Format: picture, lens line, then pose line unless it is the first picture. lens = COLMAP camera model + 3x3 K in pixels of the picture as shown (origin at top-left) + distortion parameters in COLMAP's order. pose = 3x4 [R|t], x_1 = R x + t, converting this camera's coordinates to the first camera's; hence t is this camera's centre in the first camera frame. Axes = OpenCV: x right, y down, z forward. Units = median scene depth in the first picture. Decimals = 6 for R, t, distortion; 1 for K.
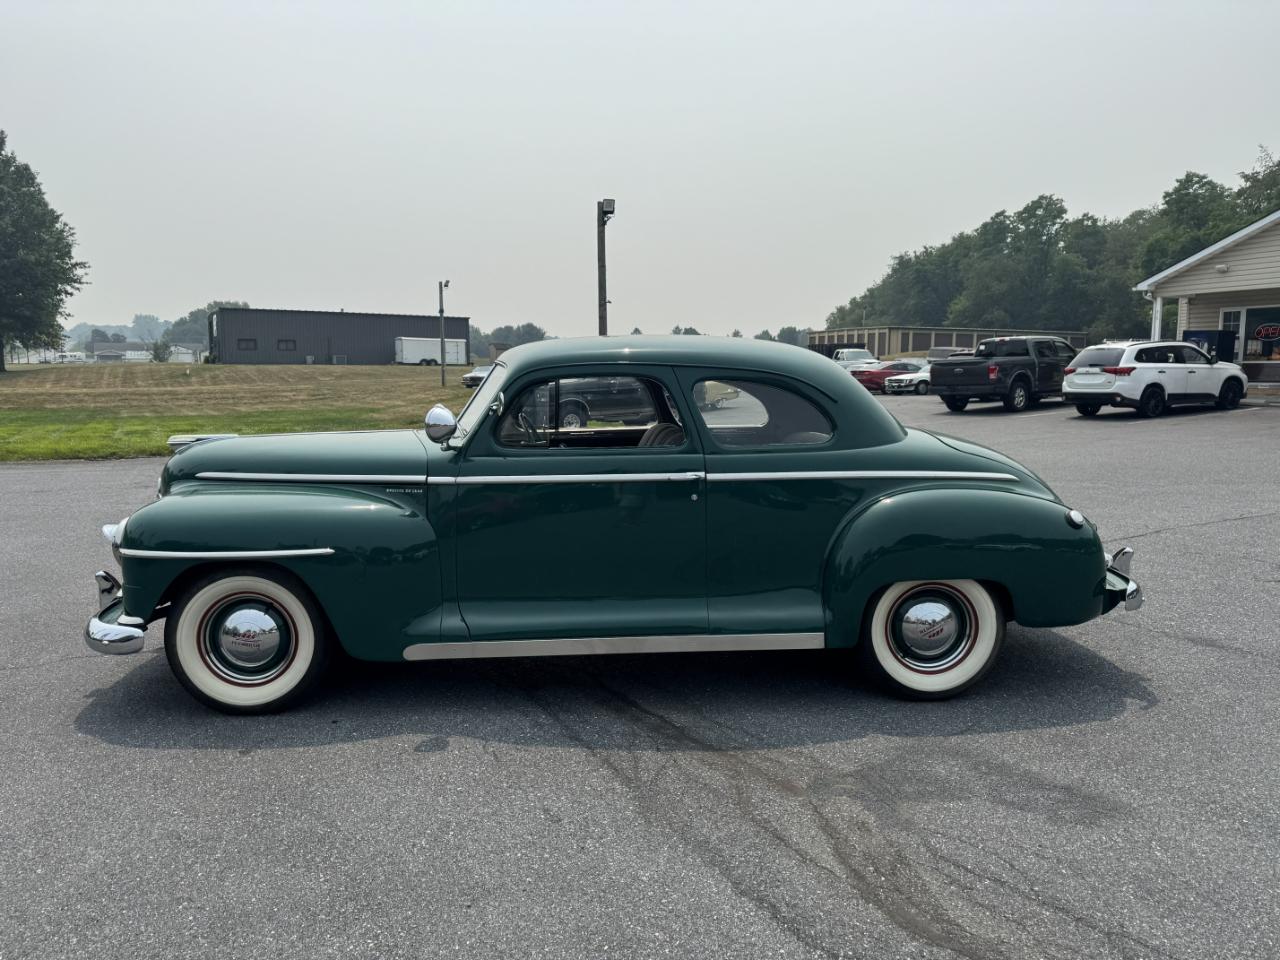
lens RADIAL K [[903.9, 0, 637.7], [0, 903.9, 479.3], [0, 0, 1]] dist [0.021503, -0.023465]
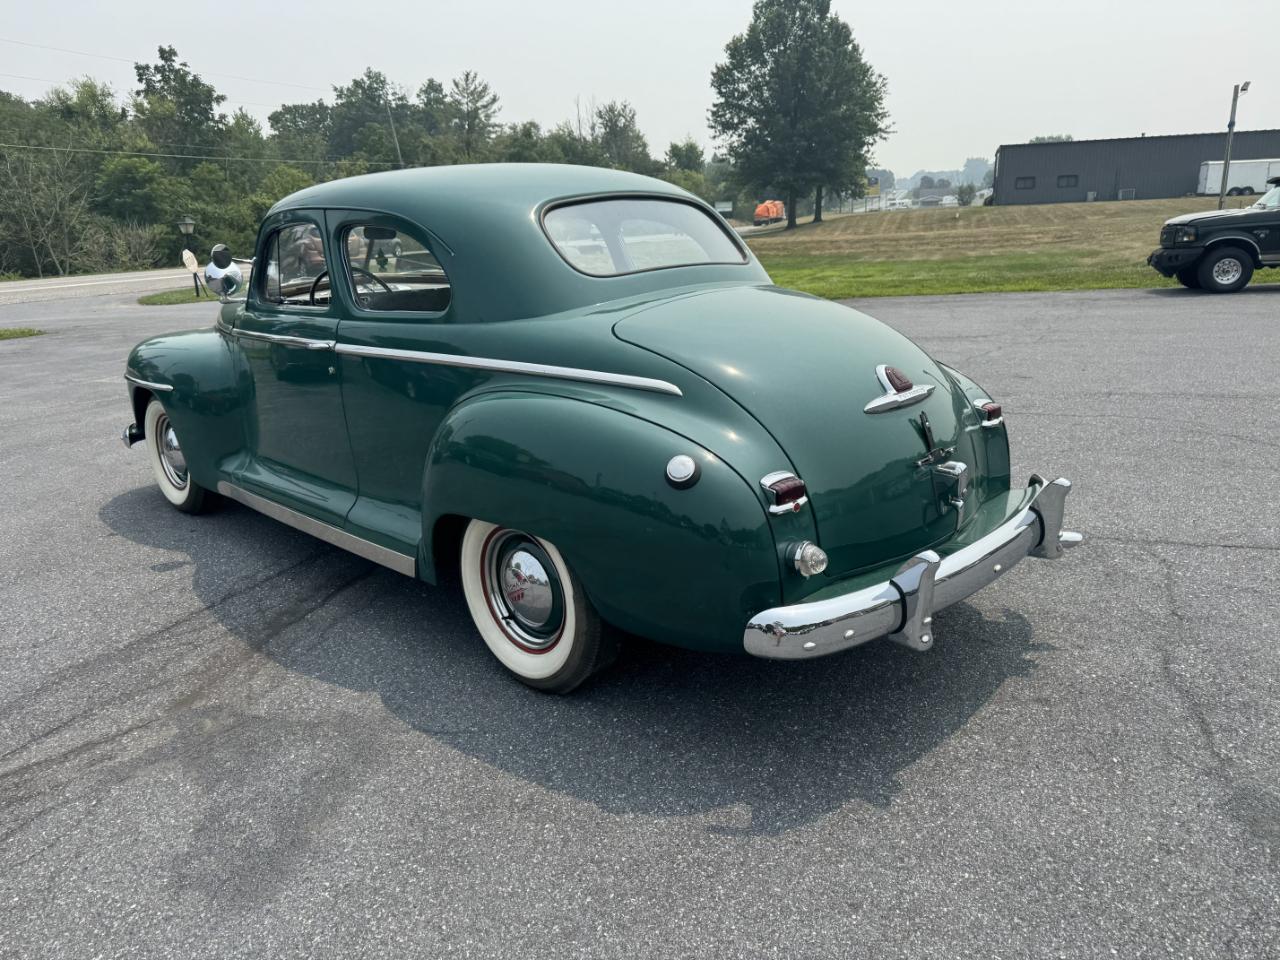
lens RADIAL K [[908.8, 0, 633.4], [0, 908.8, 487.5], [0, 0, 1]] dist [0.022581, -0.025123]
pose [[0.668464, 0.180766, -0.721443, 0.169909], [-0.052553, 0.979070, 0.196623, -0.010504], [0.741886, -0.093521, 0.663972, 0.118909]]
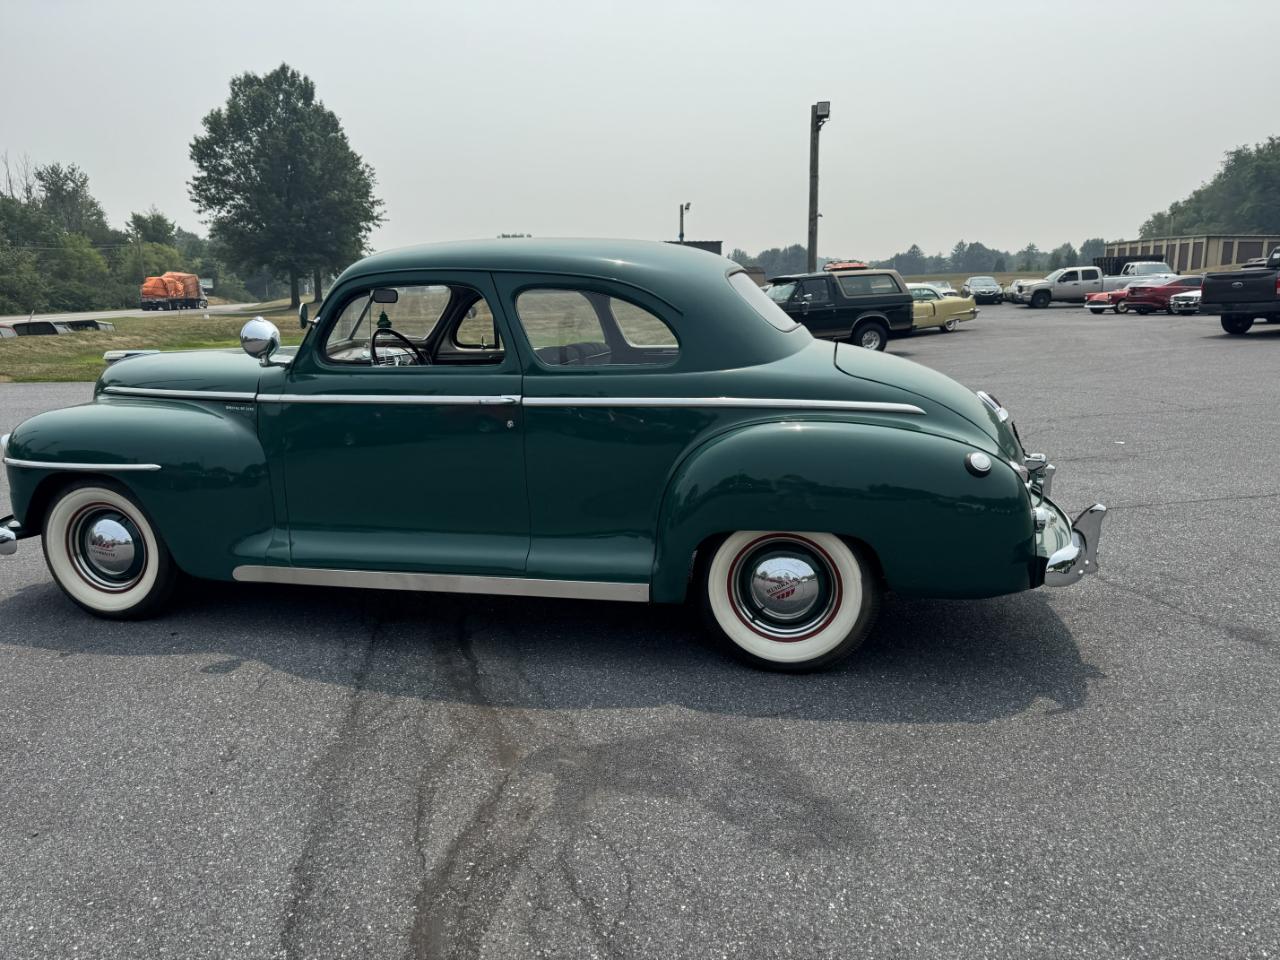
lens RADIAL K [[907.2, 0, 641.0], [0, 907.2, 483.8], [0, 0, 1]] dist [0.024686, -0.026170]
pose [[0.958184, 0.044741, -0.282635, 0.083765], [-0.020587, 0.995920, 0.087863, -0.000225], [0.285412, -0.078370, 0.955195, 0.034678]]
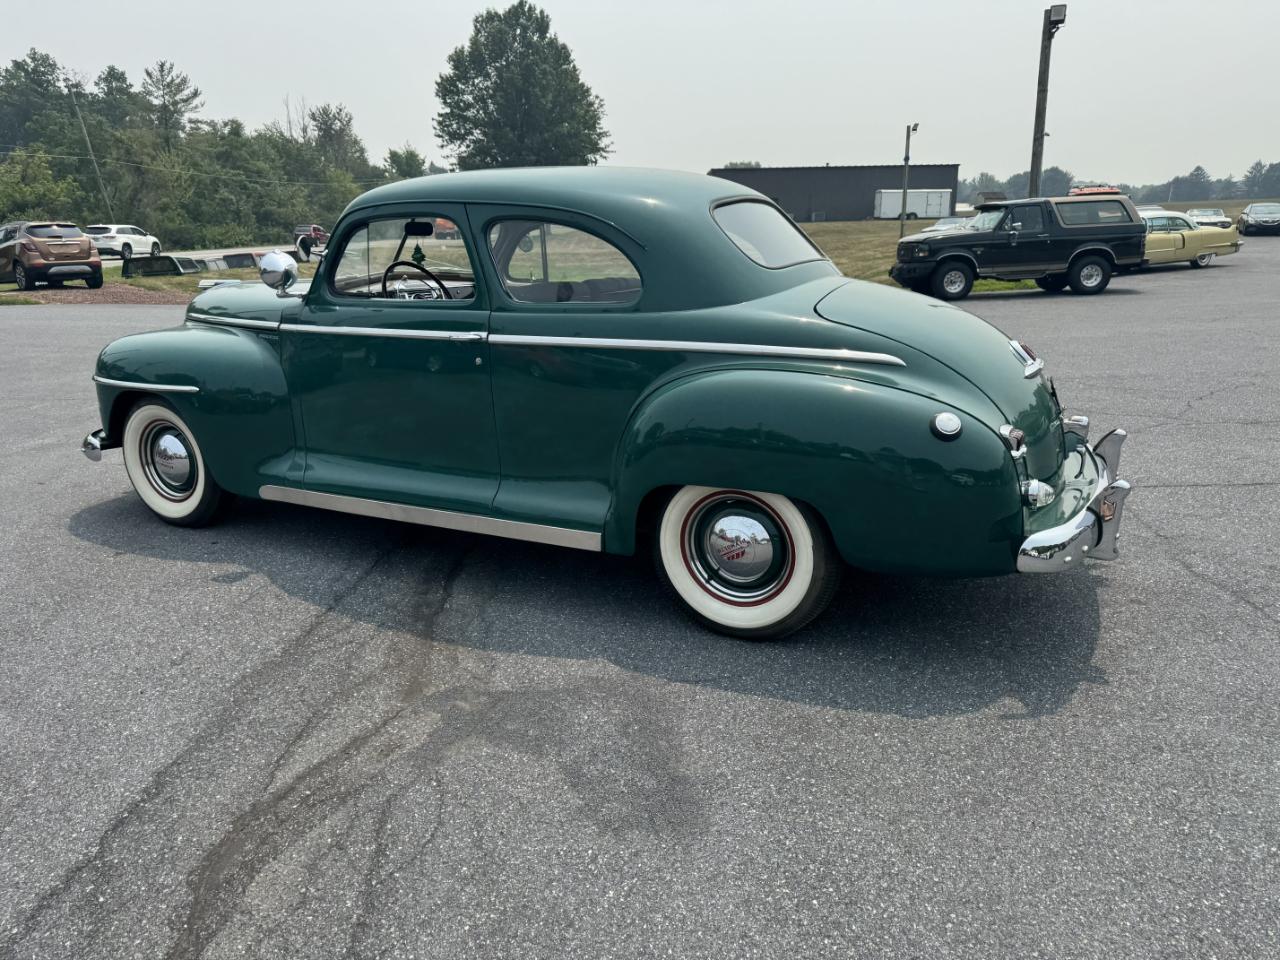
lens RADIAL K [[905.9, 0, 635.7], [0, 905.9, 475.9], [0, 0, 1]] dist [0.031023, -0.037384]
pose [[0.858642, 0.121613, -0.497940, 0.122194], [-0.047107, 0.986058, 0.159595, -0.003081], [0.510407, -0.113579, 0.852400, 0.059876]]
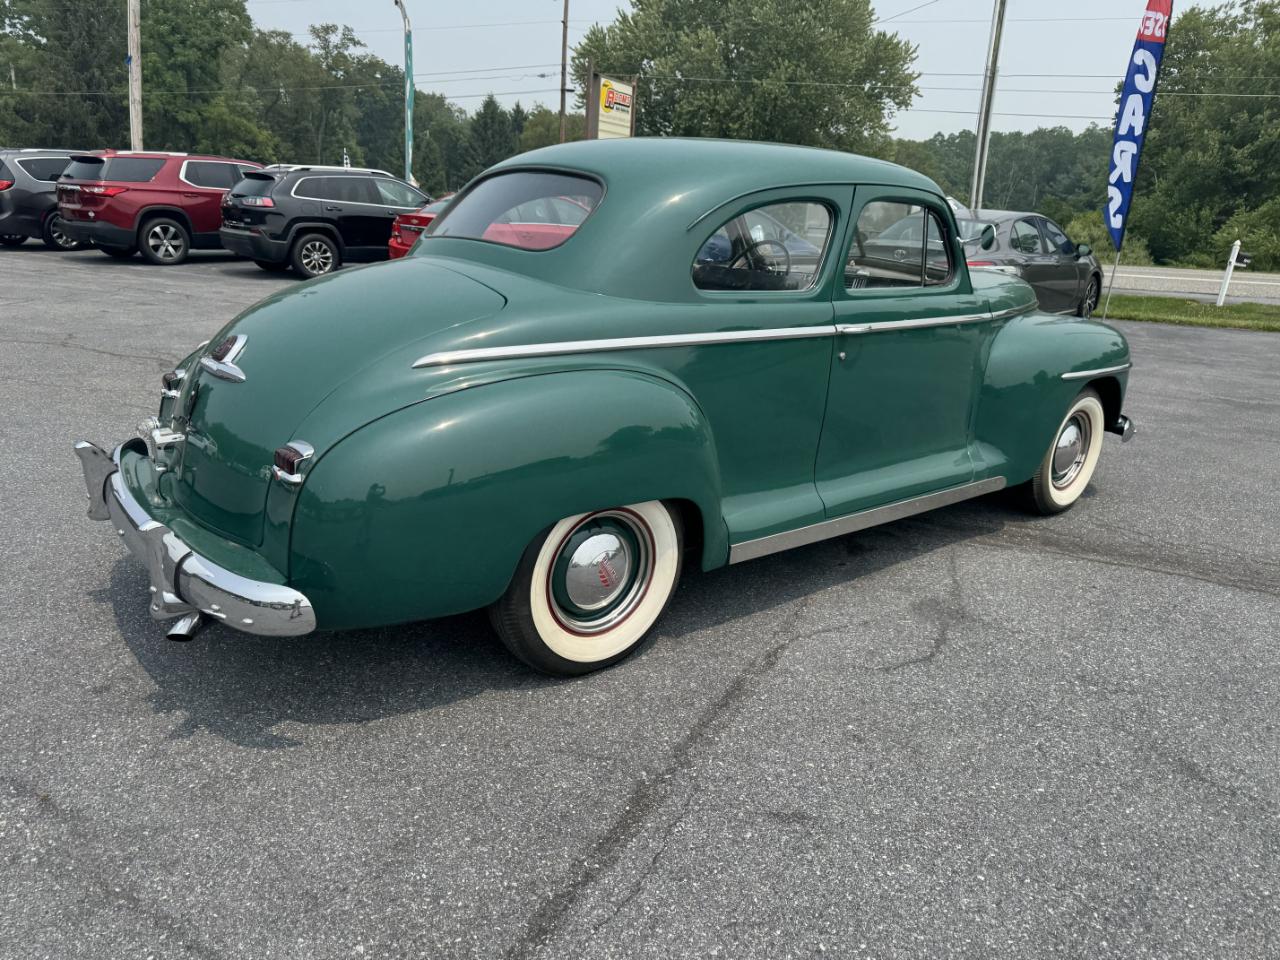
lens RADIAL K [[903.9, 0, 637.7], [0, 903.9, 479.3], [0, 0, 1]] dist [0.021503, -0.023465]
pose [[-0.816775, 0.132920, -0.561436, 0.126493], [-0.110994, 0.918724, 0.378982, -0.040978], [0.566179, 0.371859, -0.735637, 0.369933]]
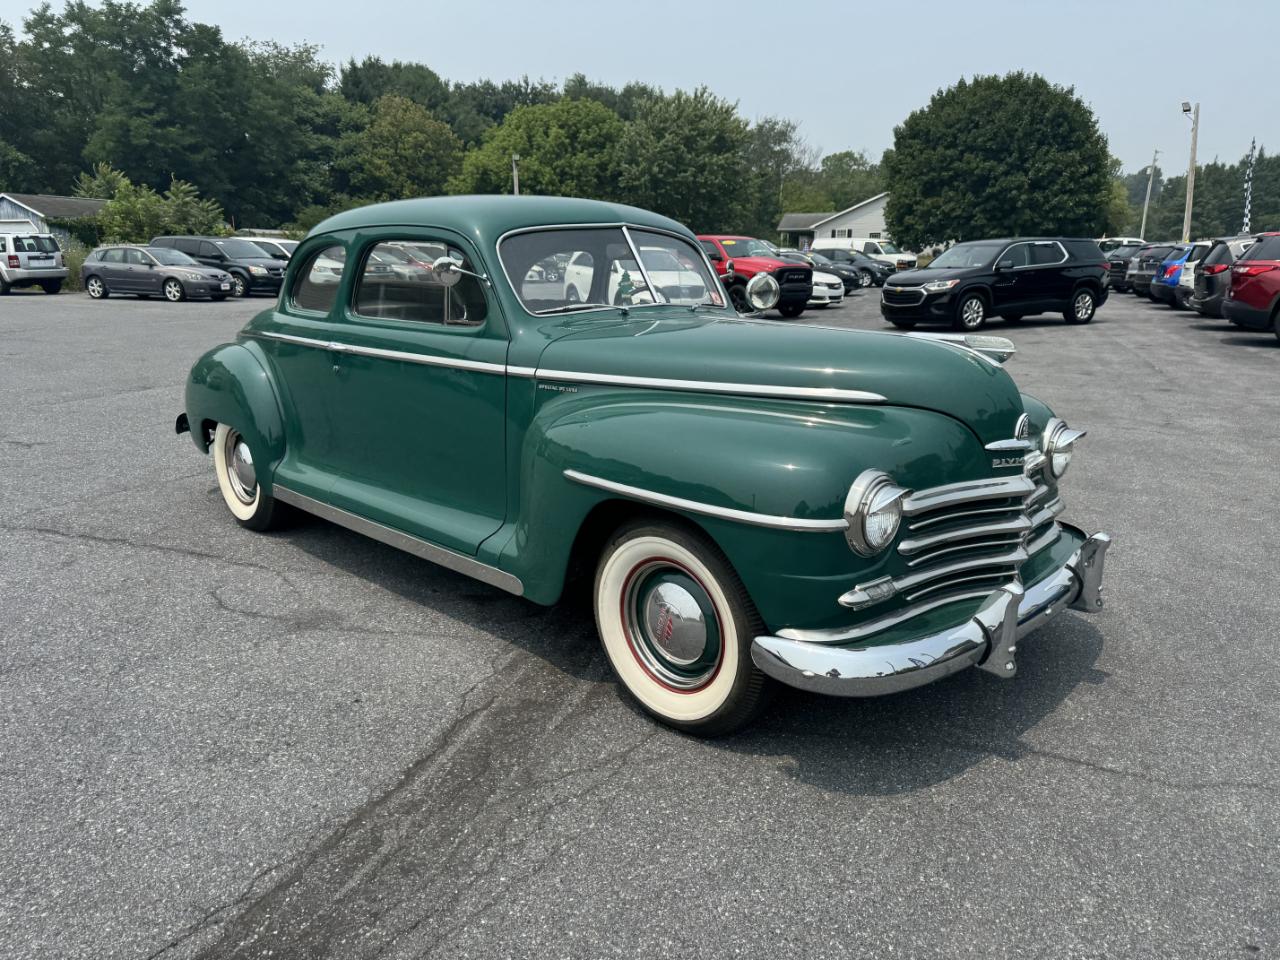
lens RADIAL K [[905.9, 0, 635.7], [0, 905.9, 475.9], [0, 0, 1]] dist [0.031023, -0.037384]
pose [[-0.665655, -0.169070, 0.726855, -0.174031], [0.089266, 0.948965, 0.302485, -0.035830], [-0.740901, 0.266234, -0.616591, 0.342681]]
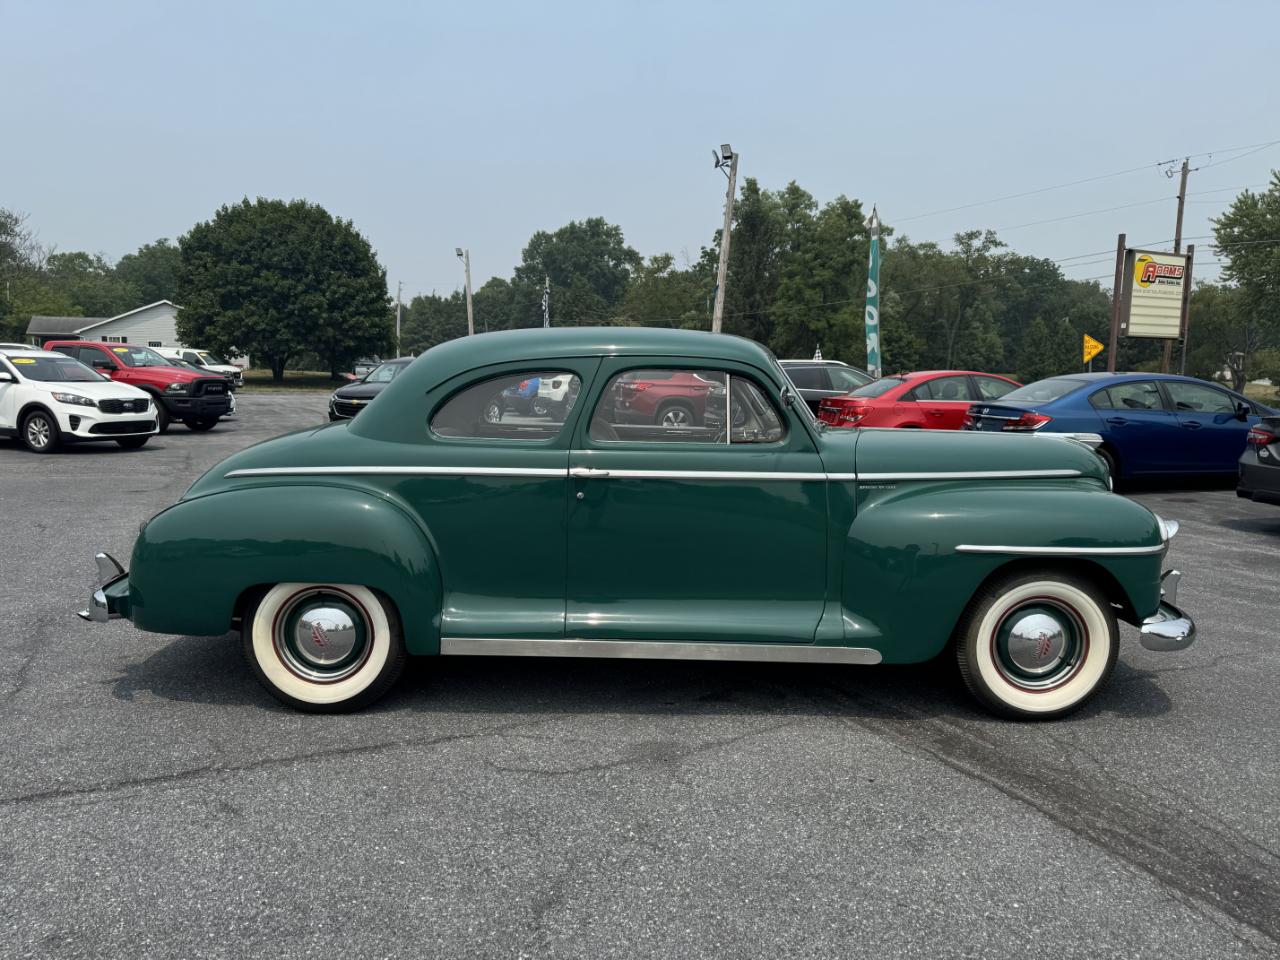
lens RADIAL K [[900.5, 0, 641.0], [0, 900.5, 477.9], [0, 0, 1]] dist [0.015599, -0.015756]
pose [[-0.998268, -0.014816, 0.056931, -0.014726], [-0.001501, 0.973864, 0.227126, -0.049614], [-0.058808, 0.226648, -0.972200, 0.439482]]
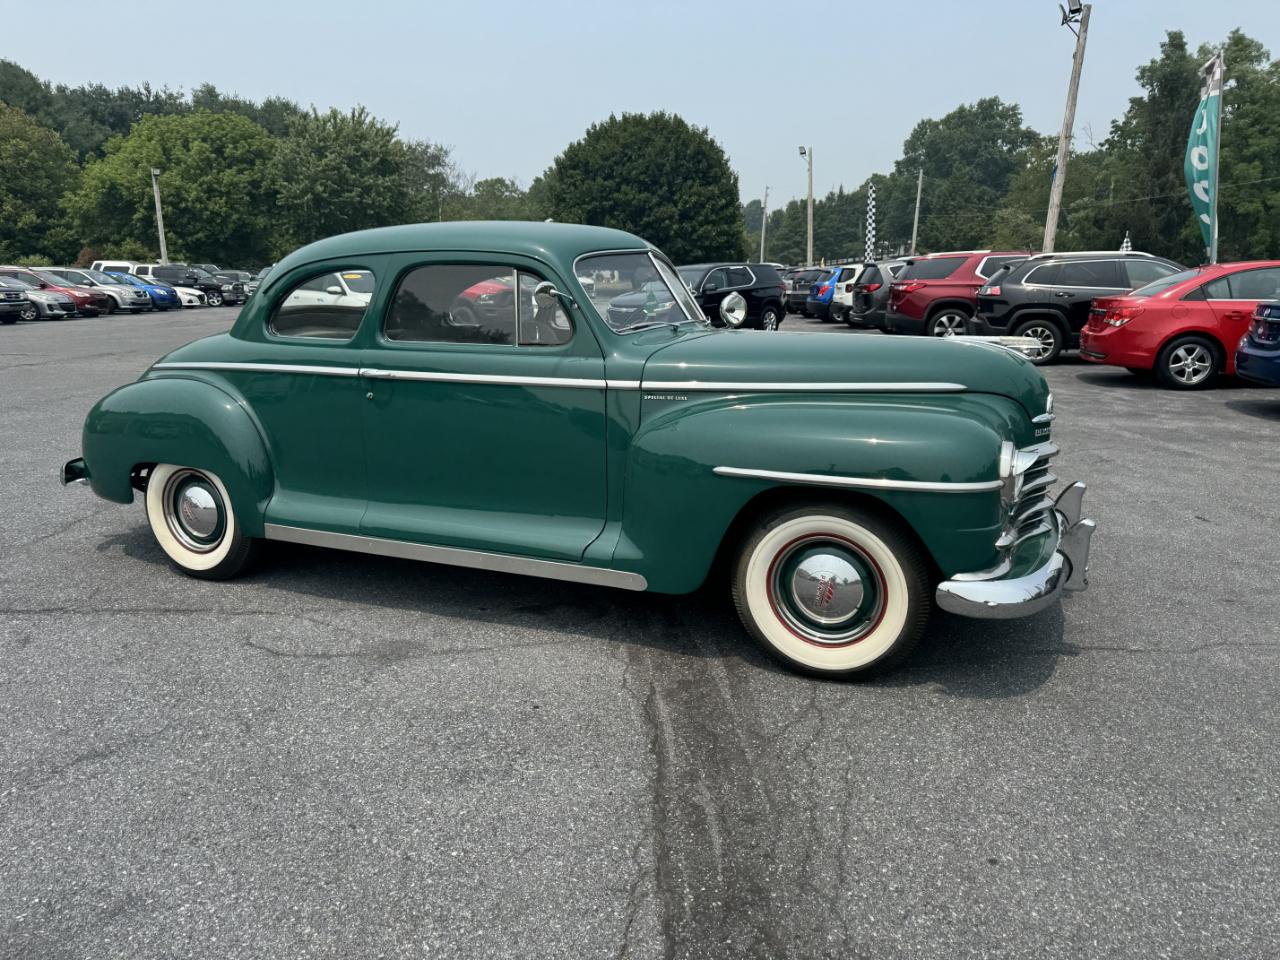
lens RADIAL K [[900.6, 0, 641.8], [0, 900.6, 478.3], [0, 0, 1]] dist [0.040065, -0.045553]
pose [[-0.892234, -0.084932, 0.443514, -0.124053], [0.064366, 0.948206, 0.311068, -0.042949], [-0.446962, 0.306093, -0.840555, 0.400935]]
